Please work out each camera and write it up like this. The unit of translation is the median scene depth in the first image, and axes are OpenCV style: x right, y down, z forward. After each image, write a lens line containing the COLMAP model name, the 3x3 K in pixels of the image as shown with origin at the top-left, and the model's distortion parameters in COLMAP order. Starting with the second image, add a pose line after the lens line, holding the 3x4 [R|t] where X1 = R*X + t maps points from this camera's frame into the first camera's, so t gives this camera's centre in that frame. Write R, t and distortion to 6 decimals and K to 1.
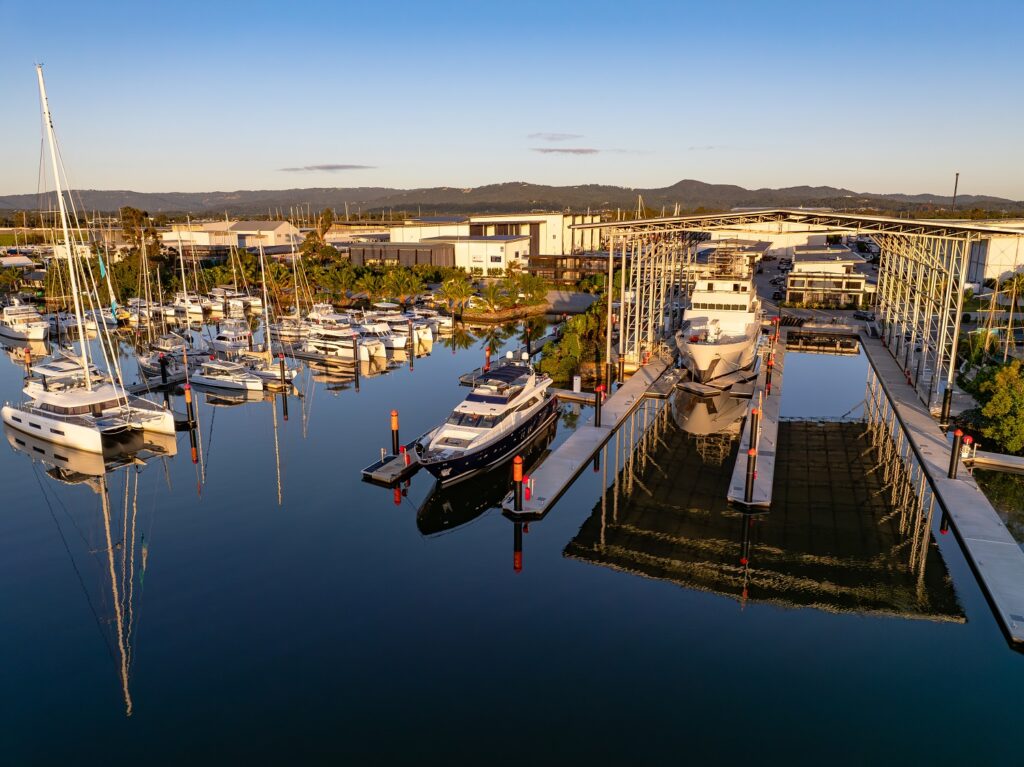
lens RADIAL K [[717.4, 0, 512.0], [0, 717.4, 383.5], [0, 0, 1]] dist [-0.035043, -0.004989]
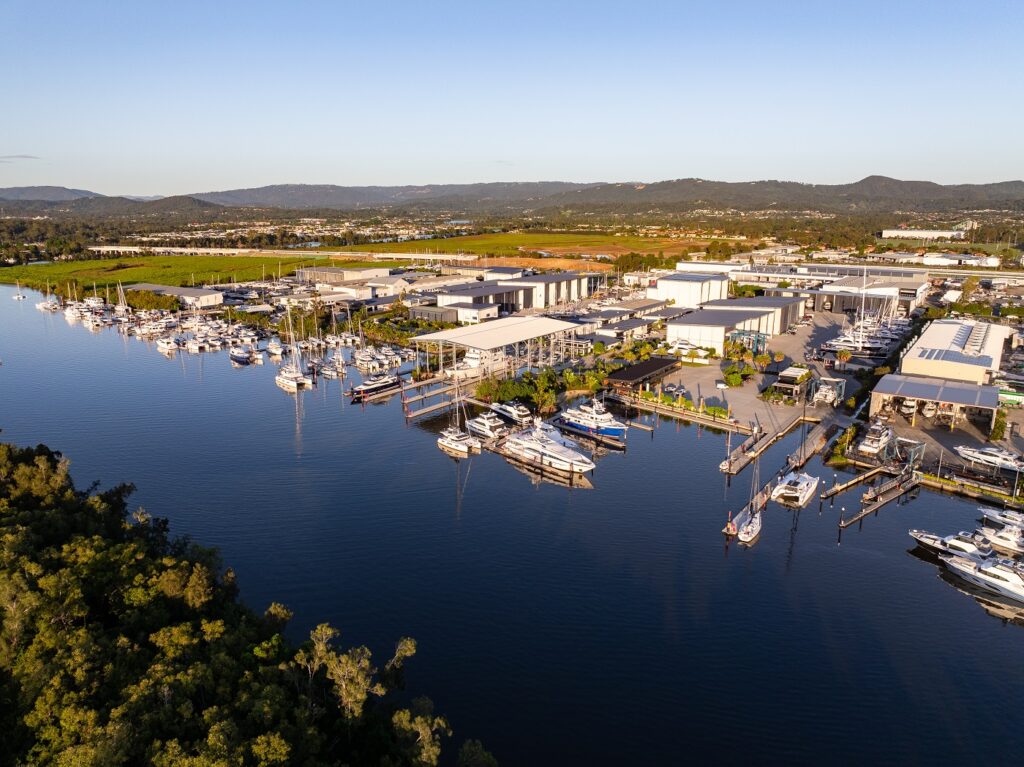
lens RADIAL K [[717.4, 0, 512.0], [0, 717.4, 383.5], [0, 0, 1]] dist [-0.035043, -0.004989]
pose [[0.970053, 0.059915, -0.235388, 1.149033], [-0.057041, 0.998191, 0.019008, -0.059390], [0.236101, -0.005012, 0.971716, -1.954537]]
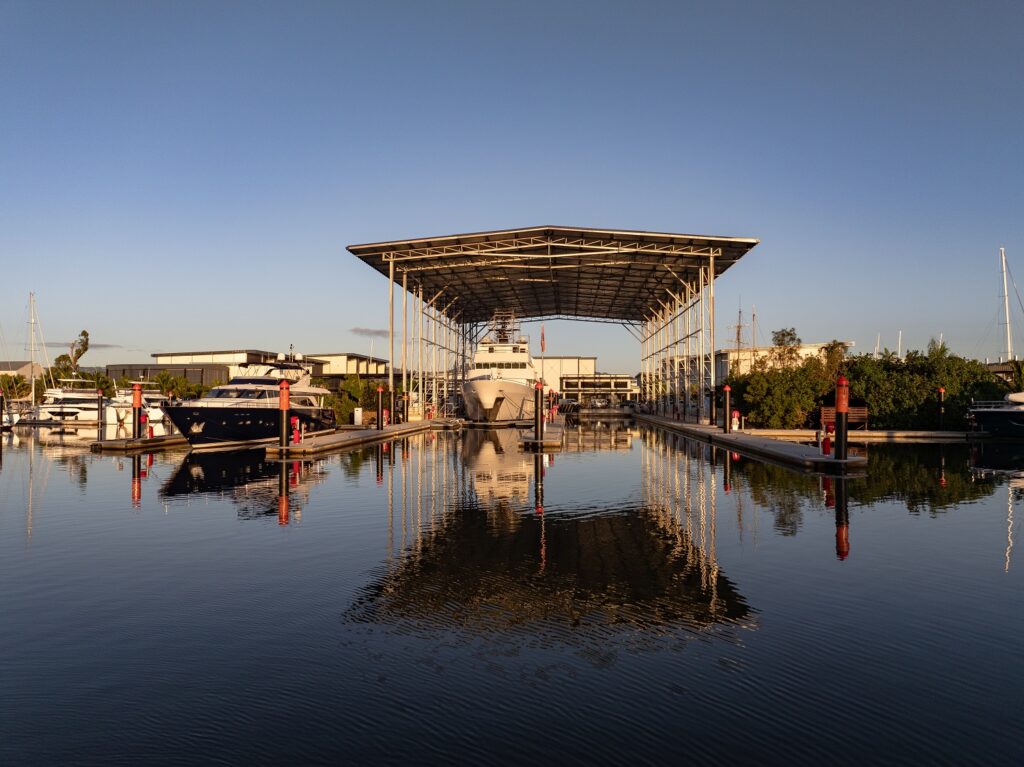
lens RADIAL K [[717.4, 0, 512.0], [0, 717.4, 383.5], [0, 0, 1]] dist [-0.035043, -0.004989]
pose [[0.957198, 0.007800, 0.289327, 0.009851], [0.064192, 0.969020, -0.238495, 0.150242], [-0.282224, 0.246859, 0.927044, 0.052748]]
